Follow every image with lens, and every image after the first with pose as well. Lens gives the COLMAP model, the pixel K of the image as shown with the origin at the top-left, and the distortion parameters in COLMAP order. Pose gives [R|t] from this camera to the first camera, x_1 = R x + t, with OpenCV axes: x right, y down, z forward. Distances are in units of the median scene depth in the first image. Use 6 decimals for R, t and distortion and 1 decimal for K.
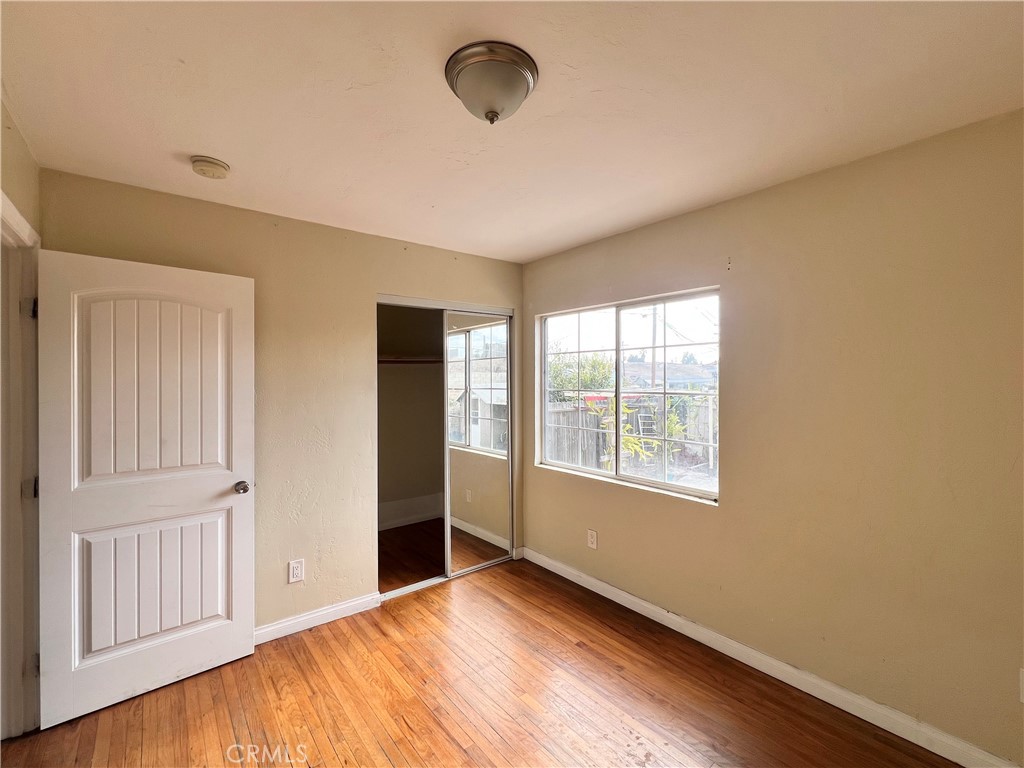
lens RADIAL K [[448.2, 0, 511.4], [0, 448.2, 384.3], [0, 0, 1]] dist [0.000853, 0.000056]
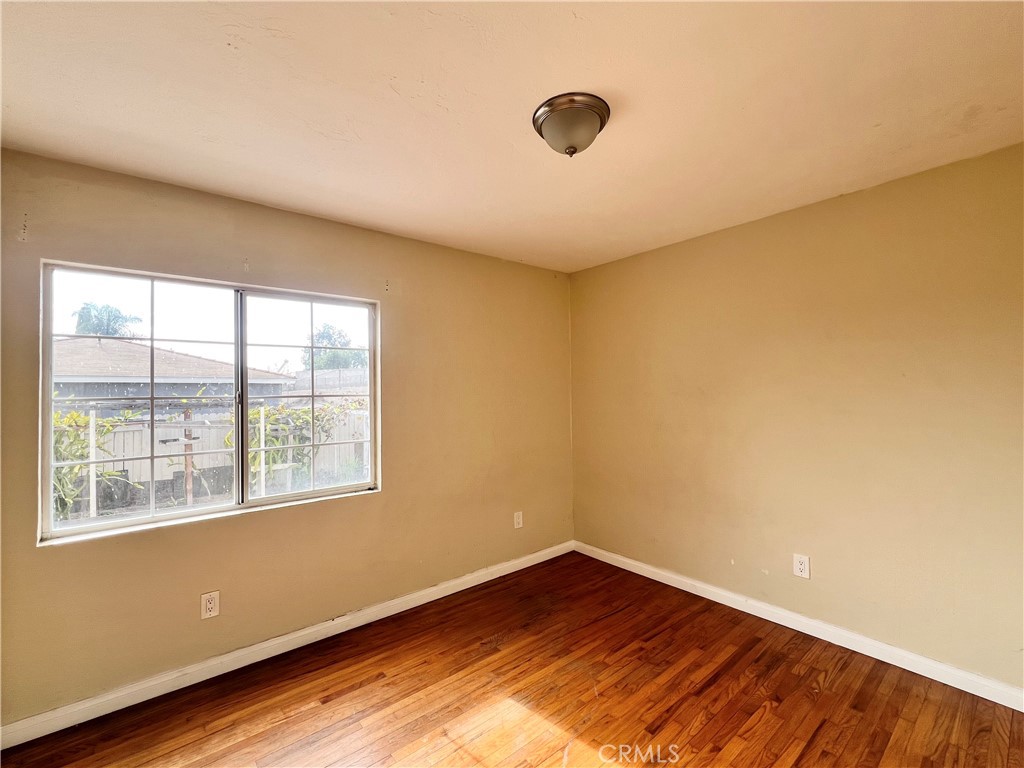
lens RADIAL K [[448.2, 0, 511.4], [0, 448.2, 381.5], [0, 0, 1]] dist [0.000853, 0.000056]
pose [[-0.013759, 0.025321, 0.999585, -0.676698], [0.023424, 0.999413, -0.024994, 0.023879], [-0.999631, 0.023070, -0.014344, 0.645248]]
